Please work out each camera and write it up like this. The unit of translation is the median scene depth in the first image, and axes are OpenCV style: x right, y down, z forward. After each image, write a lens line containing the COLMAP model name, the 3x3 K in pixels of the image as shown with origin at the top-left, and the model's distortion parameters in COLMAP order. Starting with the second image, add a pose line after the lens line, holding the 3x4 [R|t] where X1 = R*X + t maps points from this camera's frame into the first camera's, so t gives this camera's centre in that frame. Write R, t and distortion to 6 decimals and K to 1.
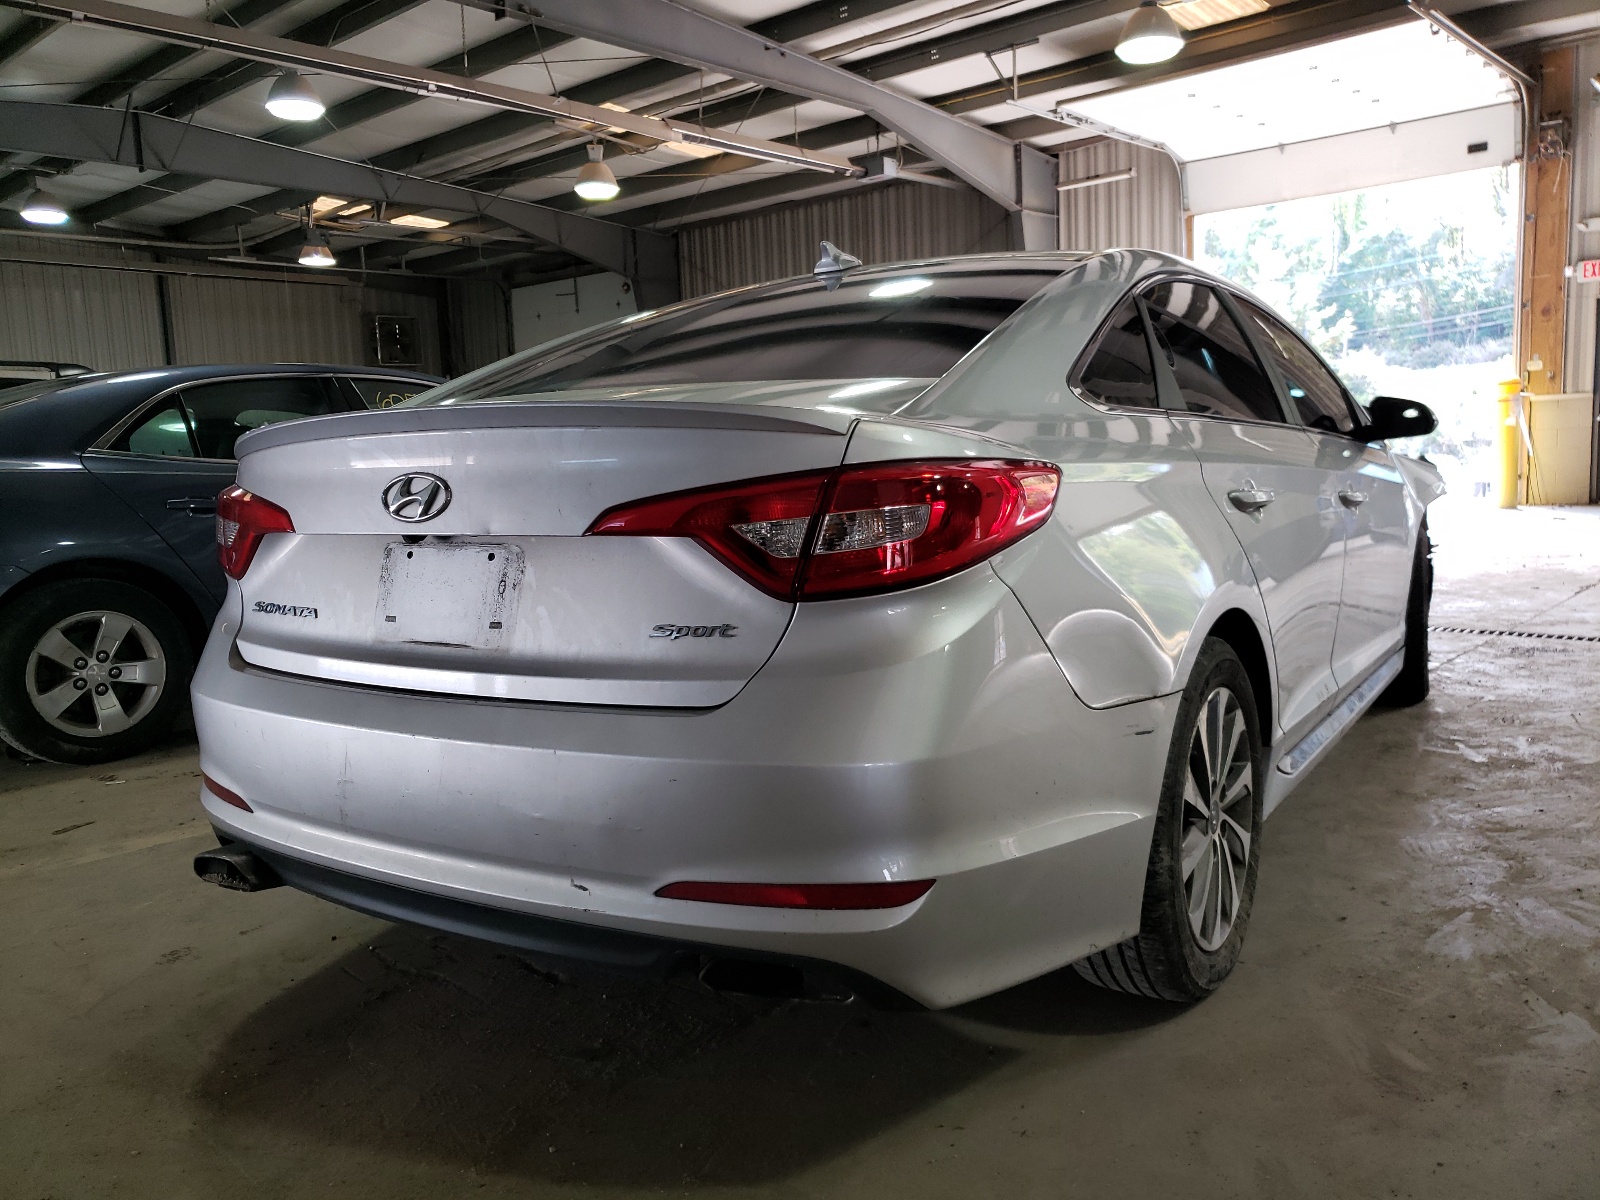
lens RADIAL K [[1257.1, 0, 800.0], [0, 1257.1, 600.0], [0, 0, 1]] dist [0.004769, -0.000809]
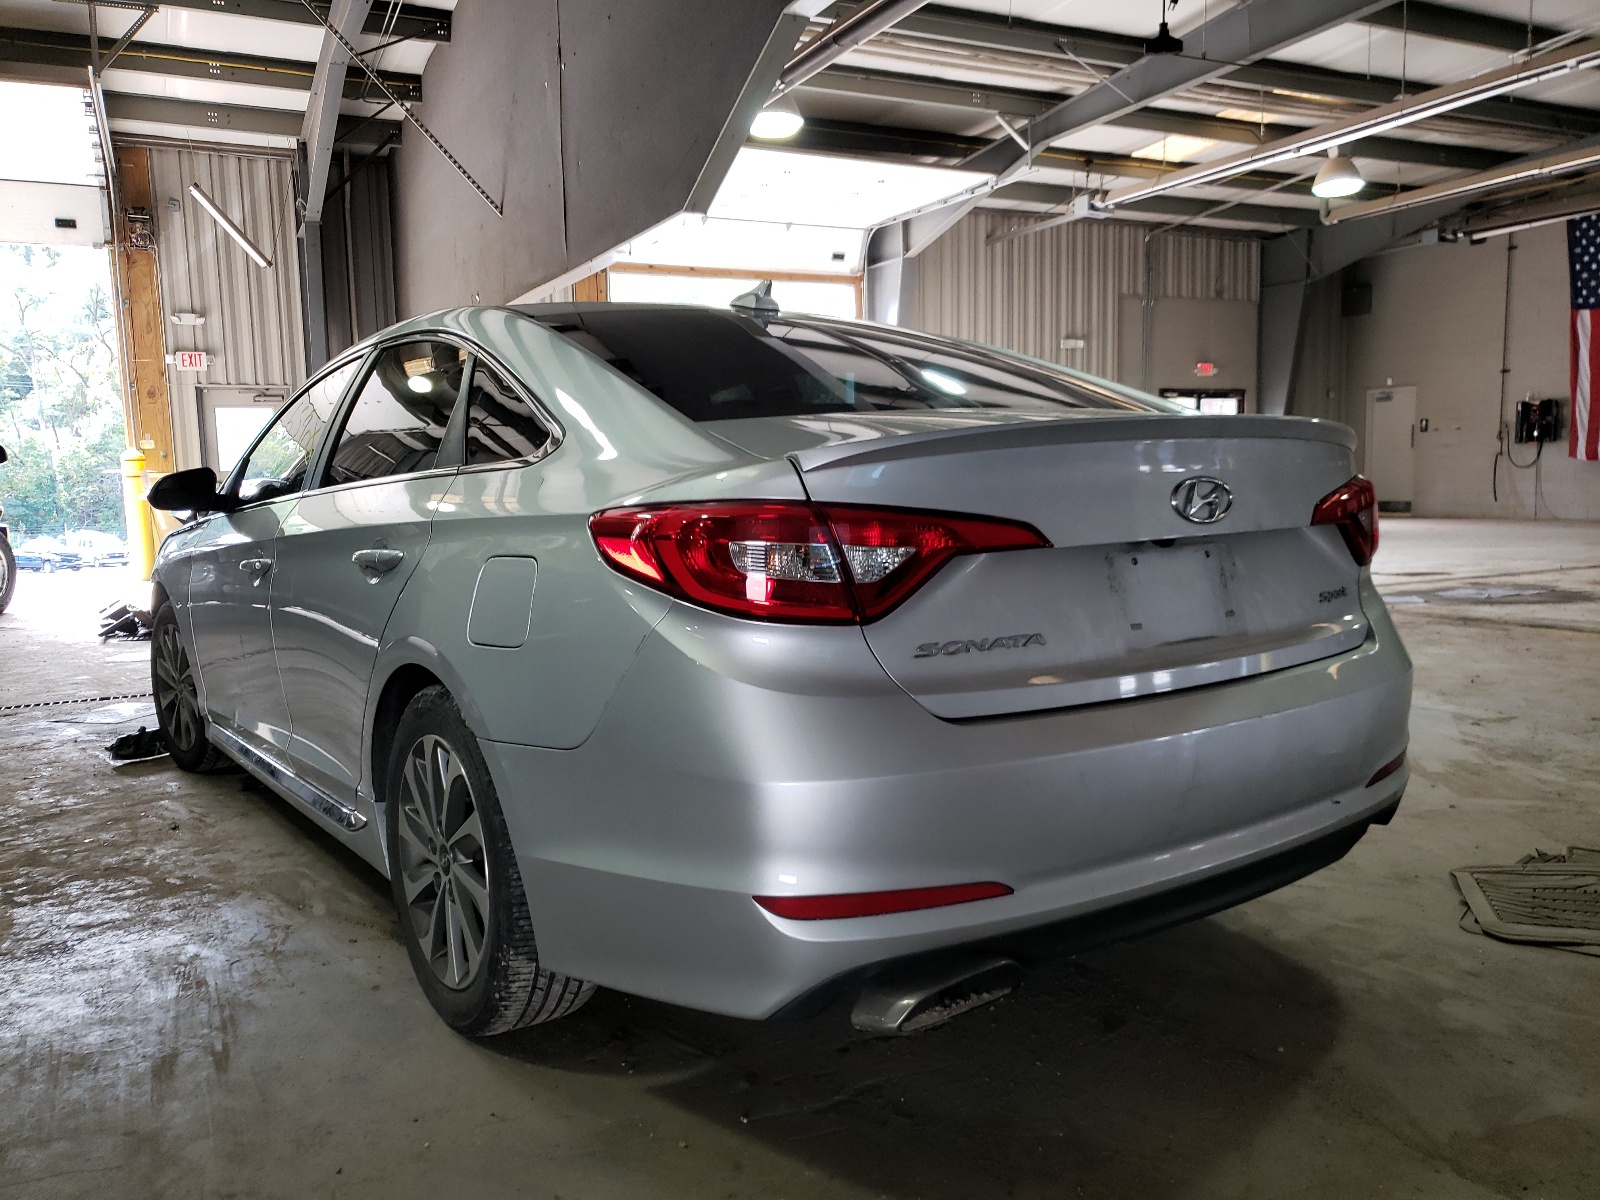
lens RADIAL K [[1239.0, 0, 802.2], [0, 1239.0, 624.2], [0, 0, 1]] dist [0.009837, 0.007465]
pose [[0.361472, -0.079148, 0.929018, -0.199493], [0.123455, 0.991680, 0.036451, -0.008252], [-0.924174, 0.101516, 0.368236, 0.133208]]
